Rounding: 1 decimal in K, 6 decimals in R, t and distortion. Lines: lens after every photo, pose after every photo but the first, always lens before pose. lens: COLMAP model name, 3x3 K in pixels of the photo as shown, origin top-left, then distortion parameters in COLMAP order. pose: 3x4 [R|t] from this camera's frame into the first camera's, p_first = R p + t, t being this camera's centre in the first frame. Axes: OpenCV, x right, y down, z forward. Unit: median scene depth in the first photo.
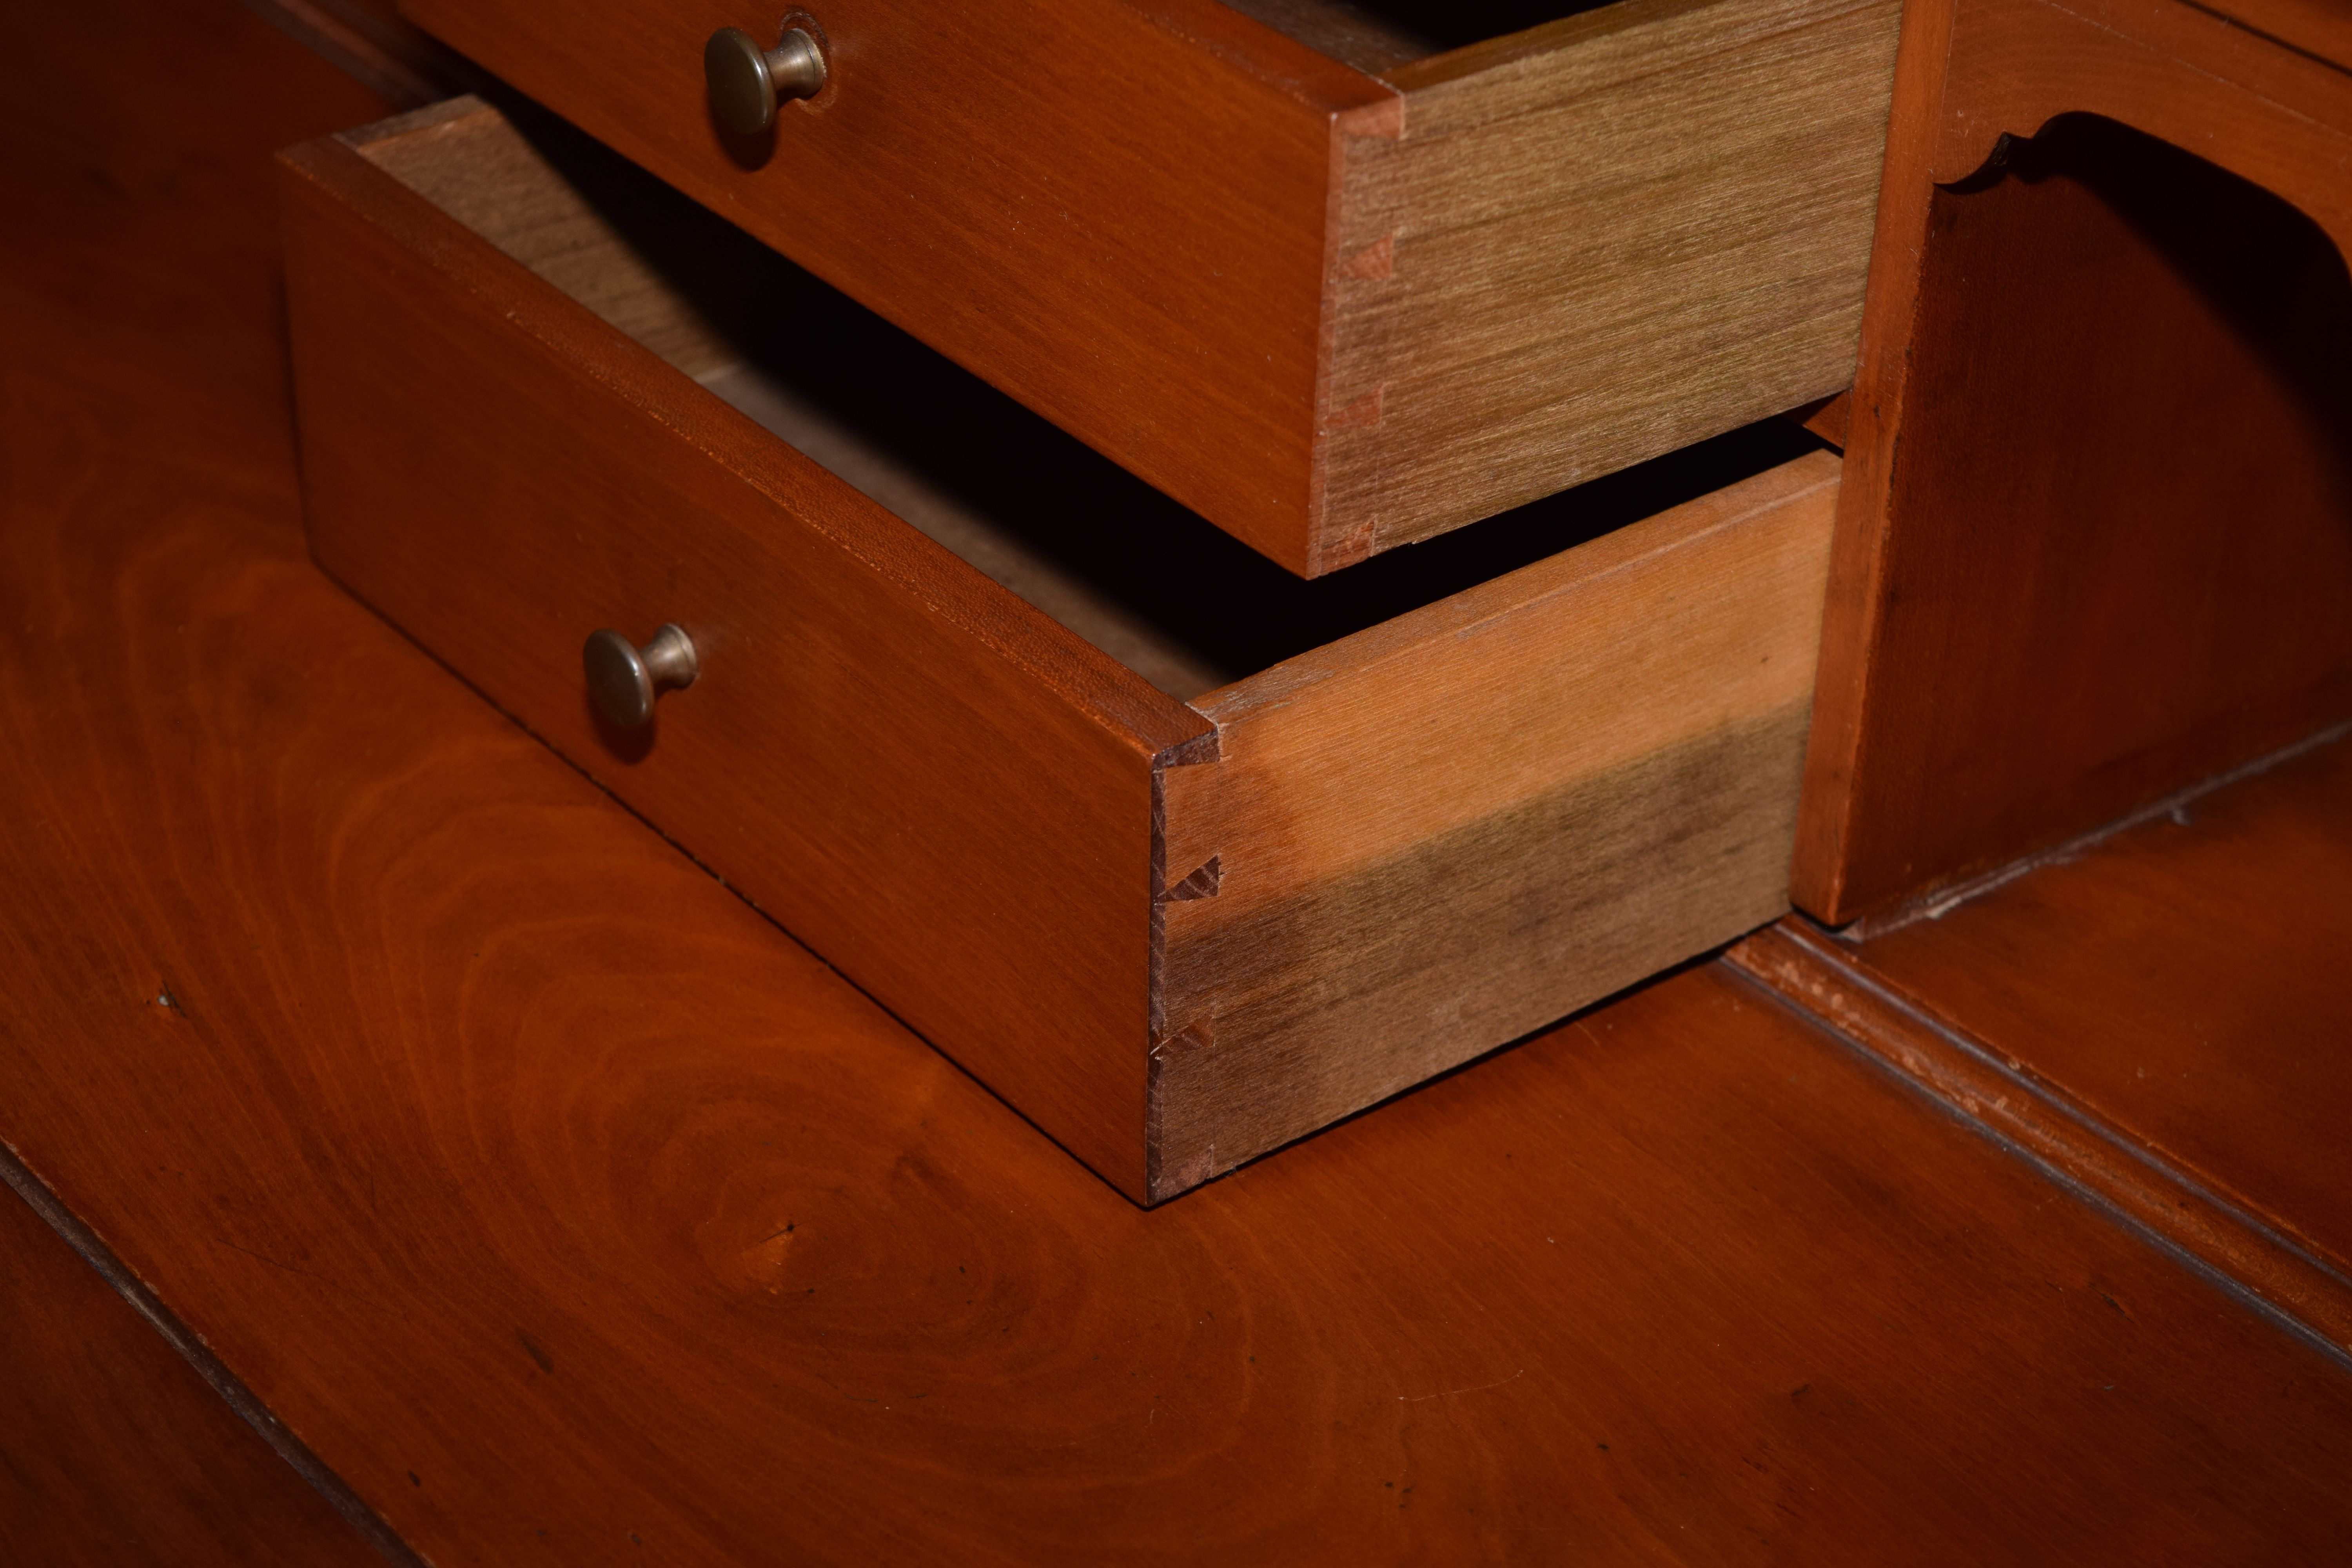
lens RADIAL K [[5286.2, 0, 1170.3], [0, 5286.2, 778.4], [0, 0, 1]] dist [0.071947, 0.000000]
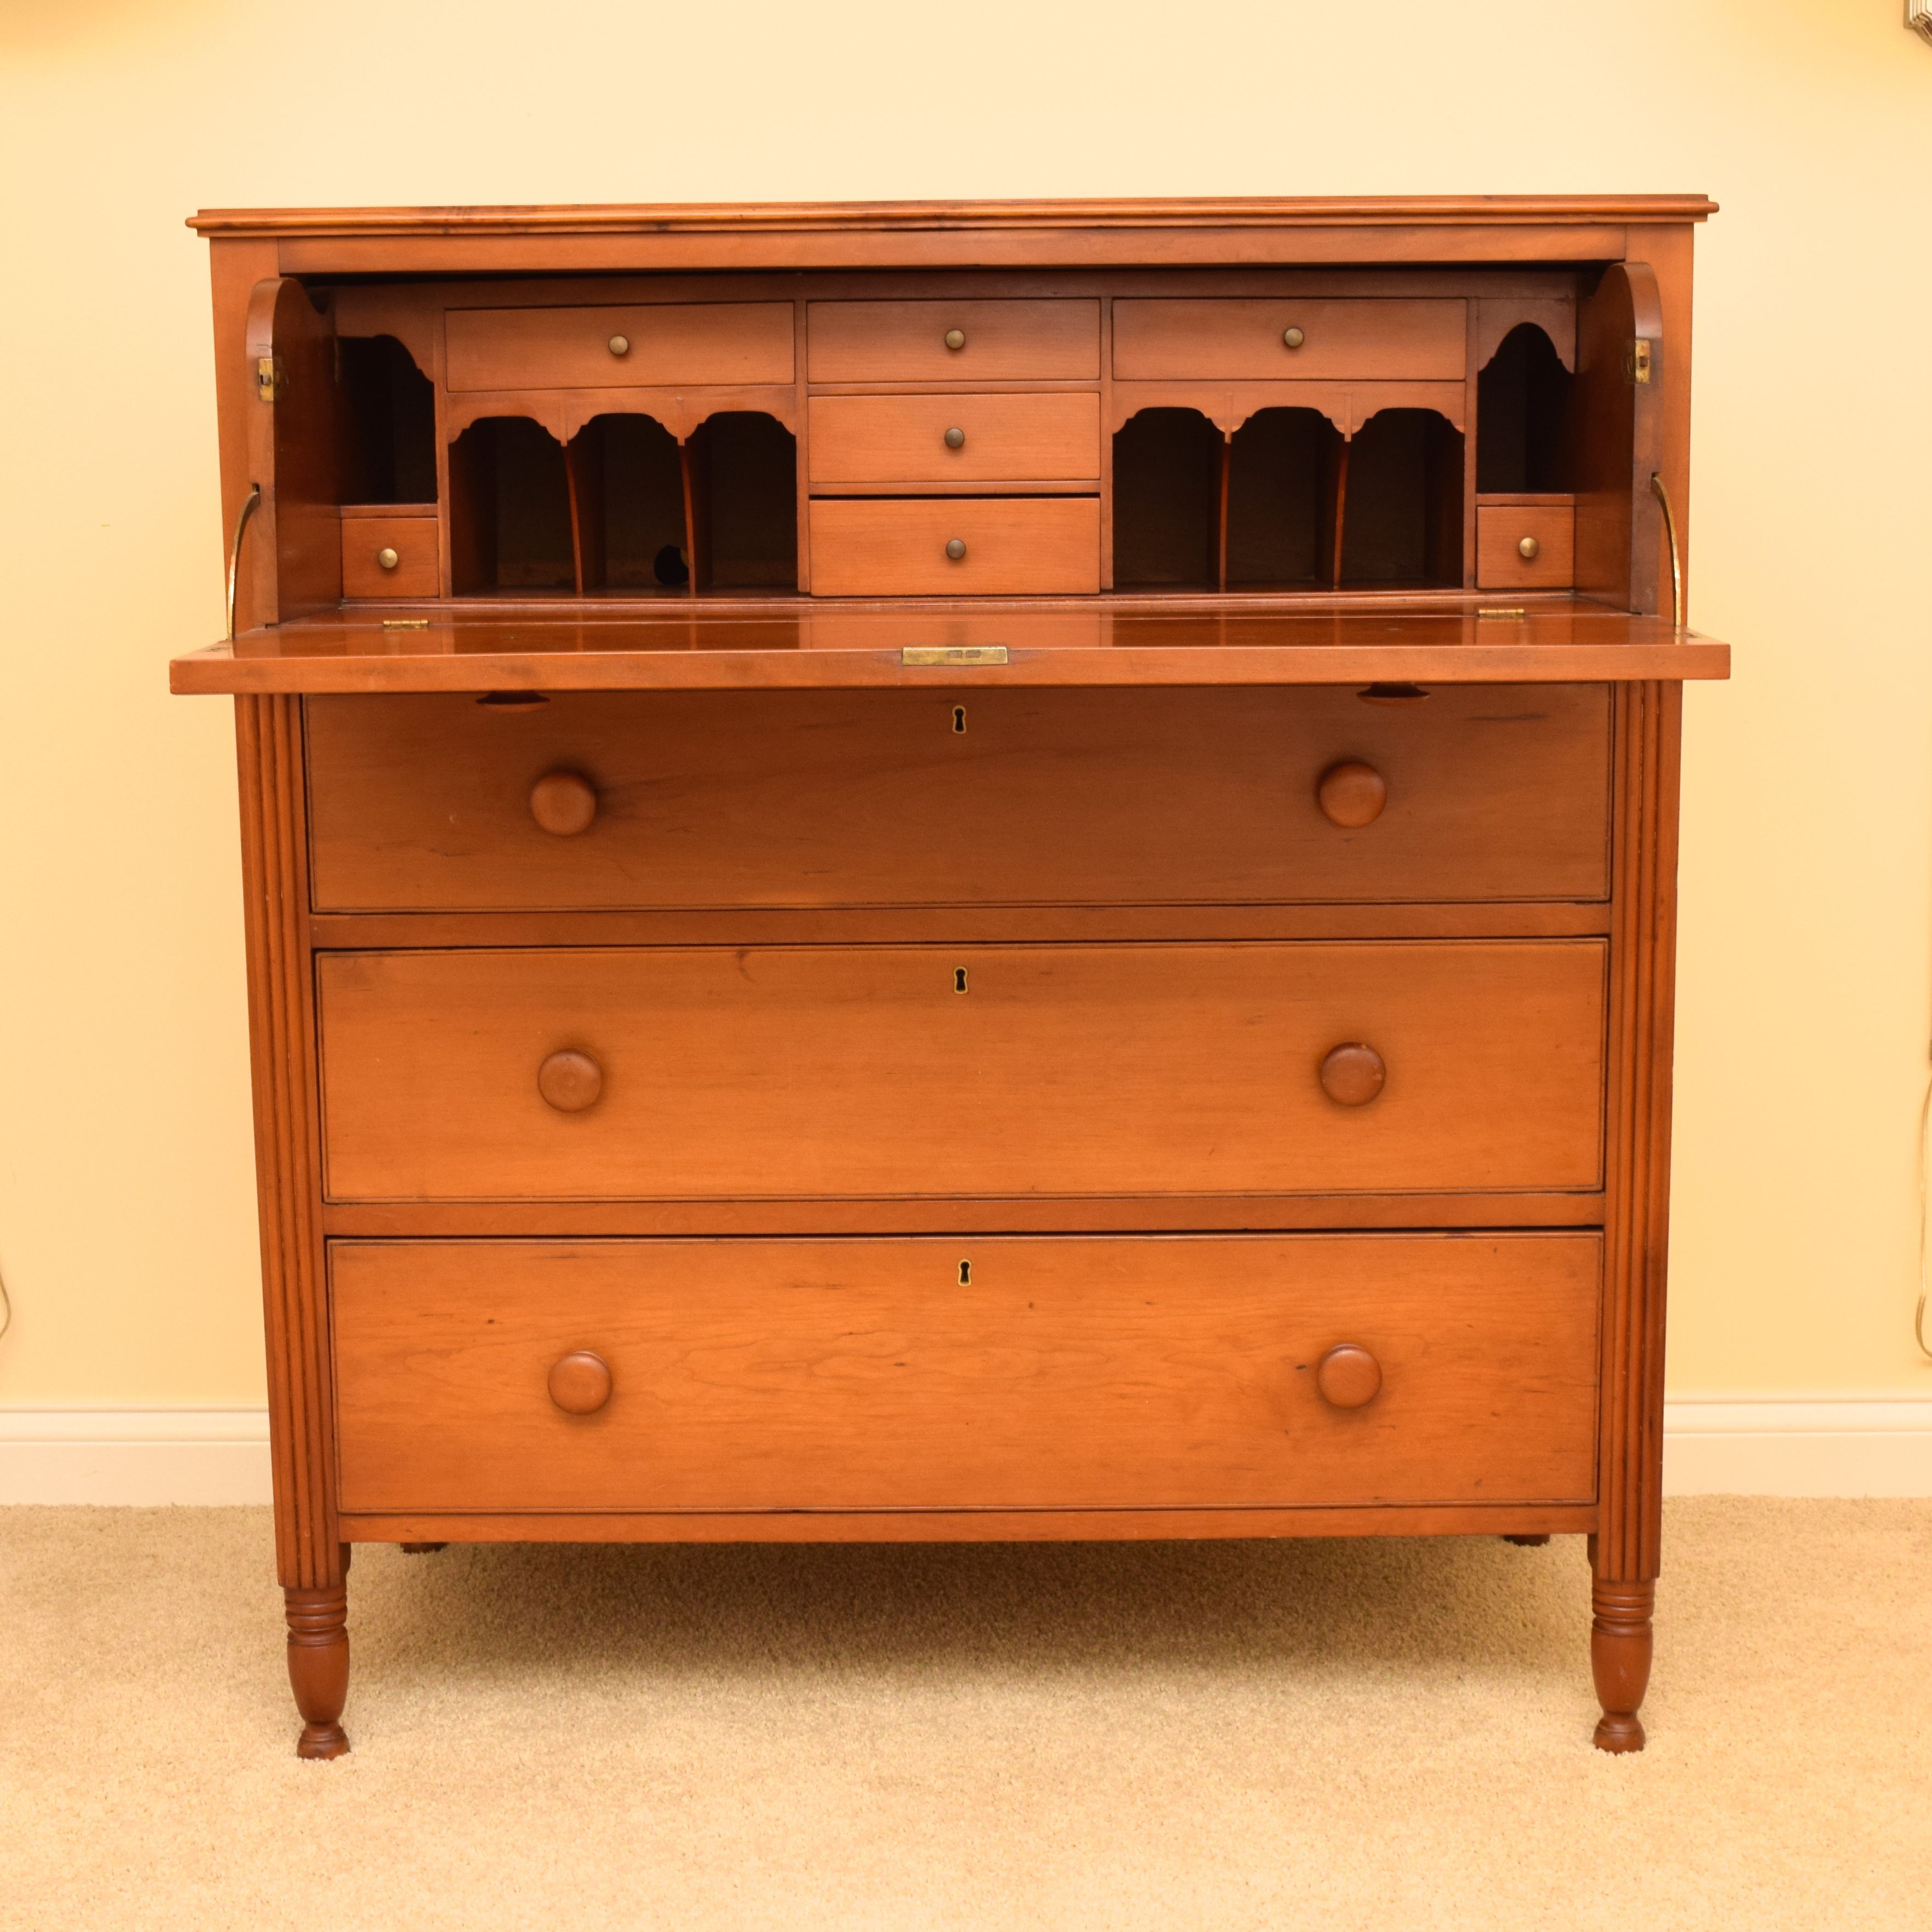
lens RADIAL K [[3396.3, 0, 951.2], [0, 3396.3, 964.5], [0, 0, 1]] dist [-0.067578, 0.000000]
pose [[0.631915, -0.162179, 0.757879, -2.768979], [0.425873, 0.889664, -0.164711, 0.905070], [-0.647545, 0.426844, 0.631260, -0.928313]]
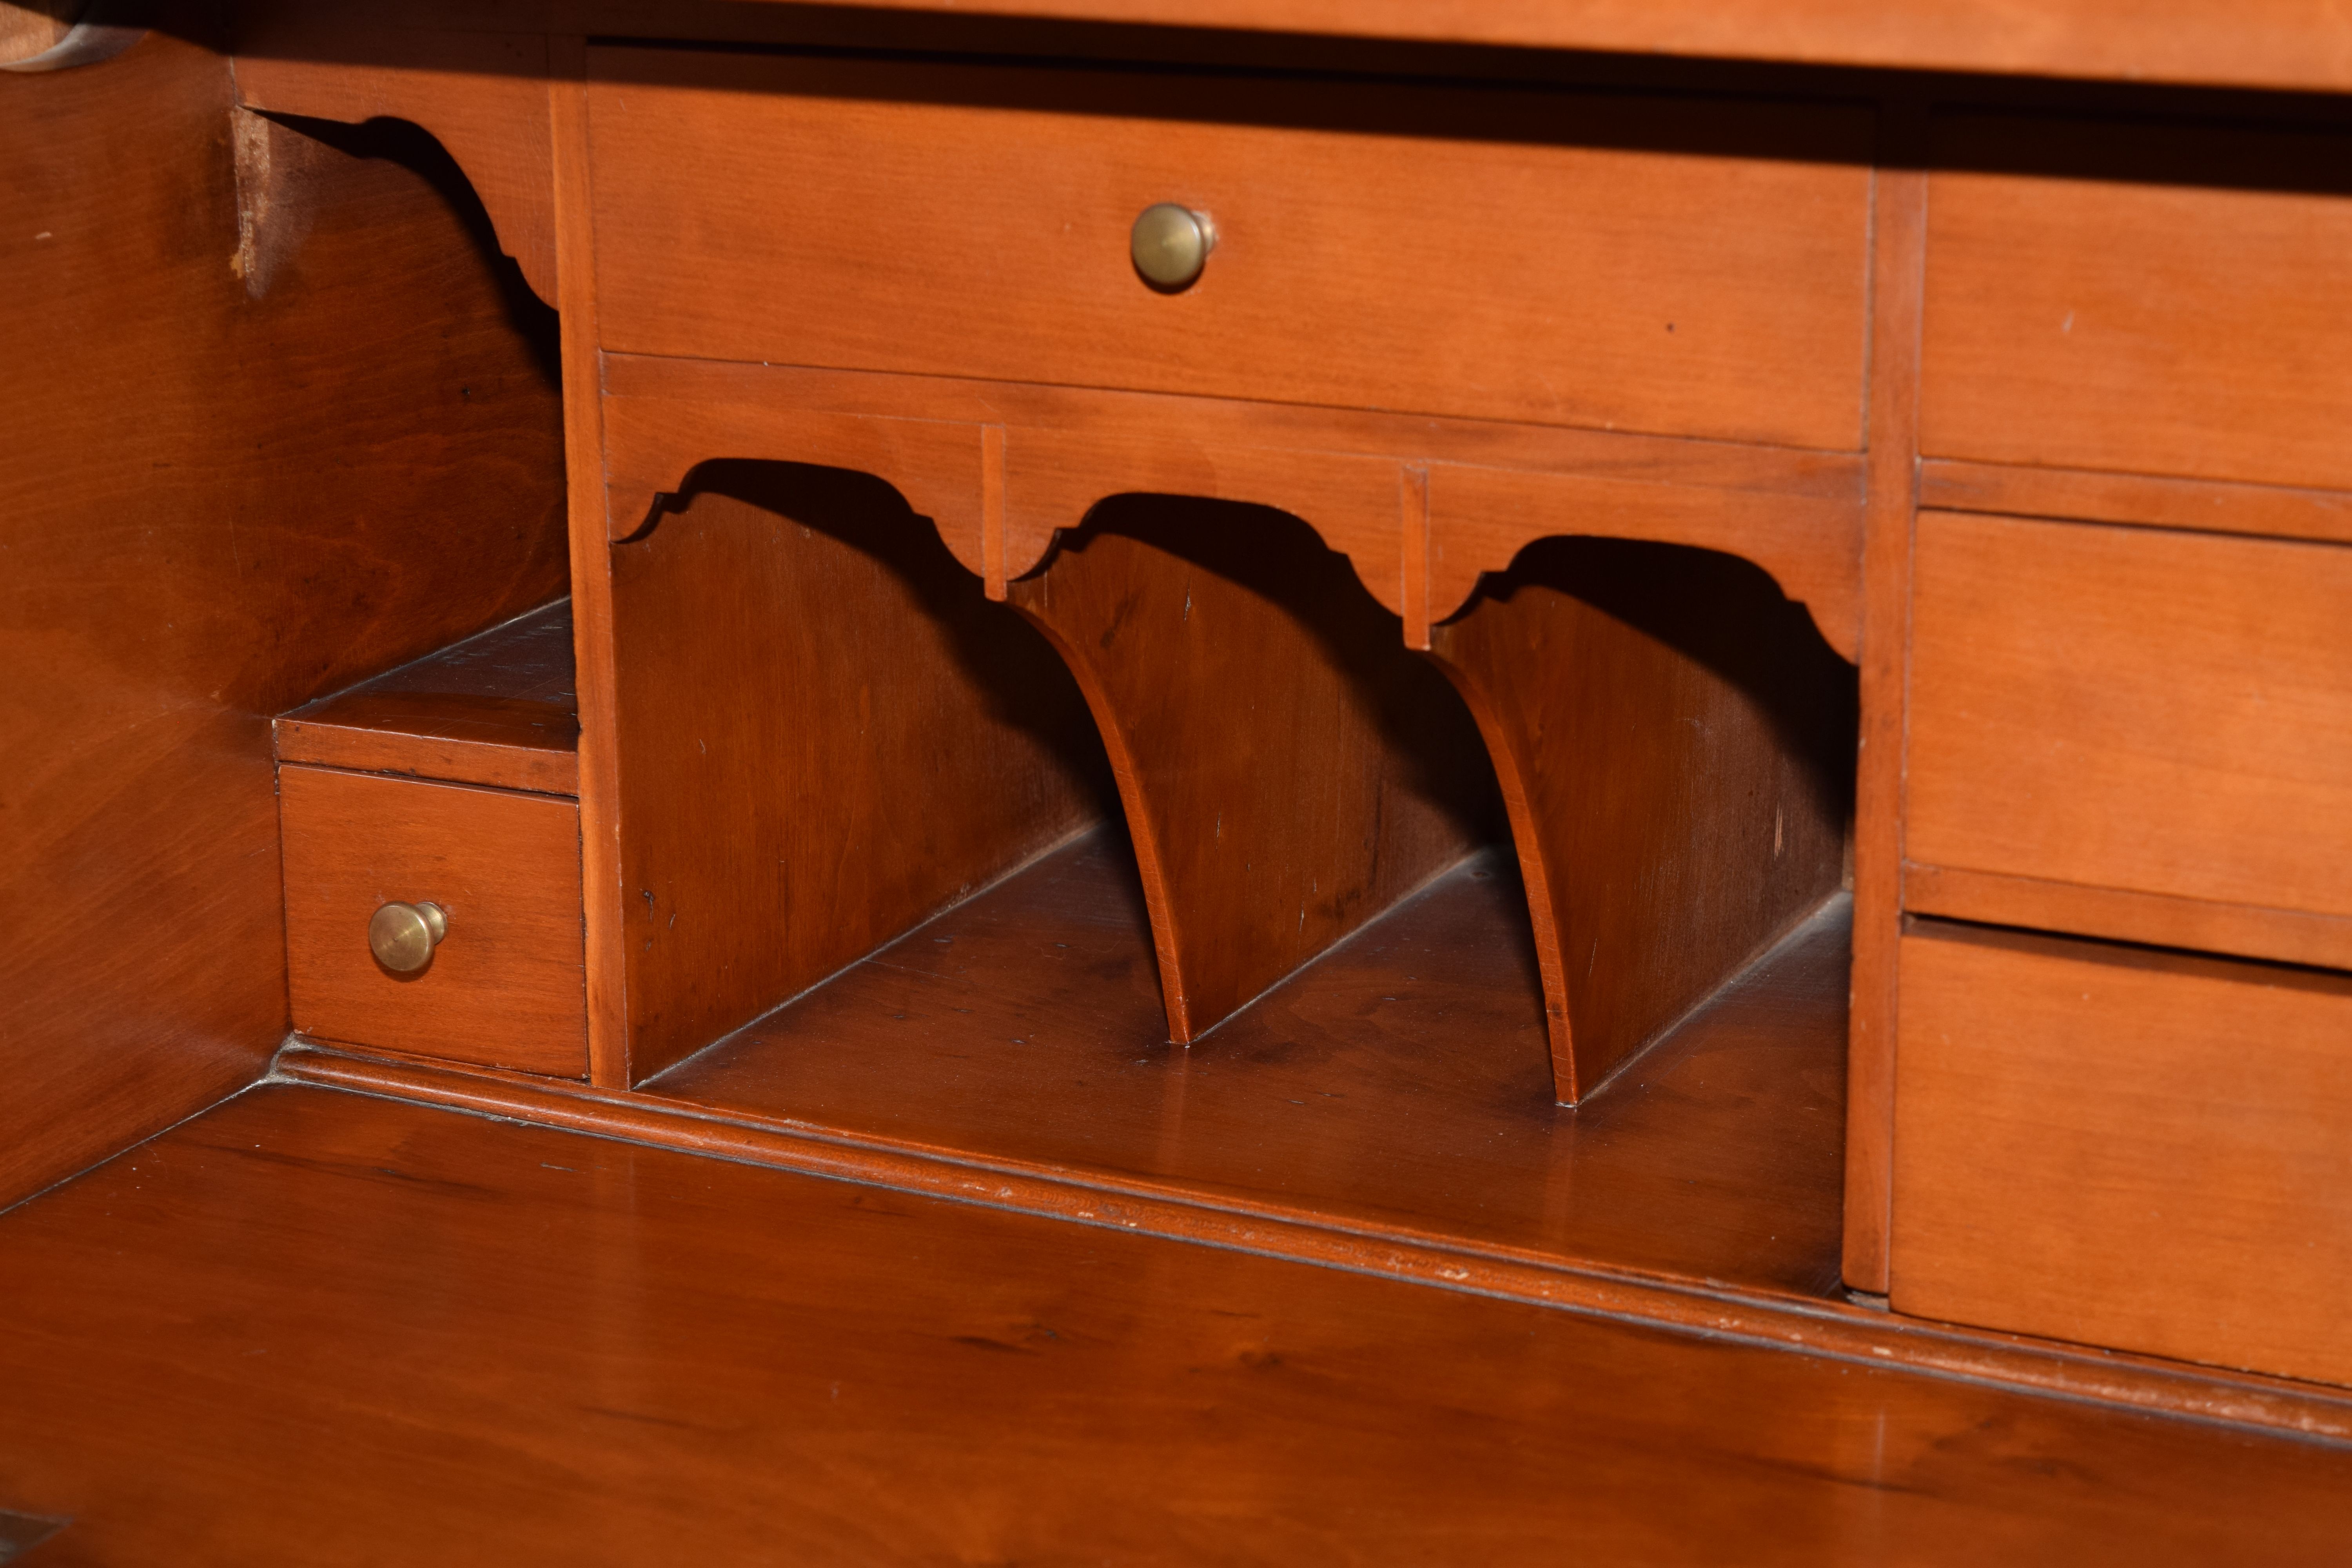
lens RADIAL K [[5286.2, 0, 1186.6], [0, 5286.2, 781.9], [0, 0, 1]] dist [0.071947, 0.000000]
pose [[0.900315, -0.160764, 0.404459, -0.756518], [0.258552, 0.945093, -0.199875, -0.004845], [-0.350119, 0.284524, 0.892448, 0.090083]]
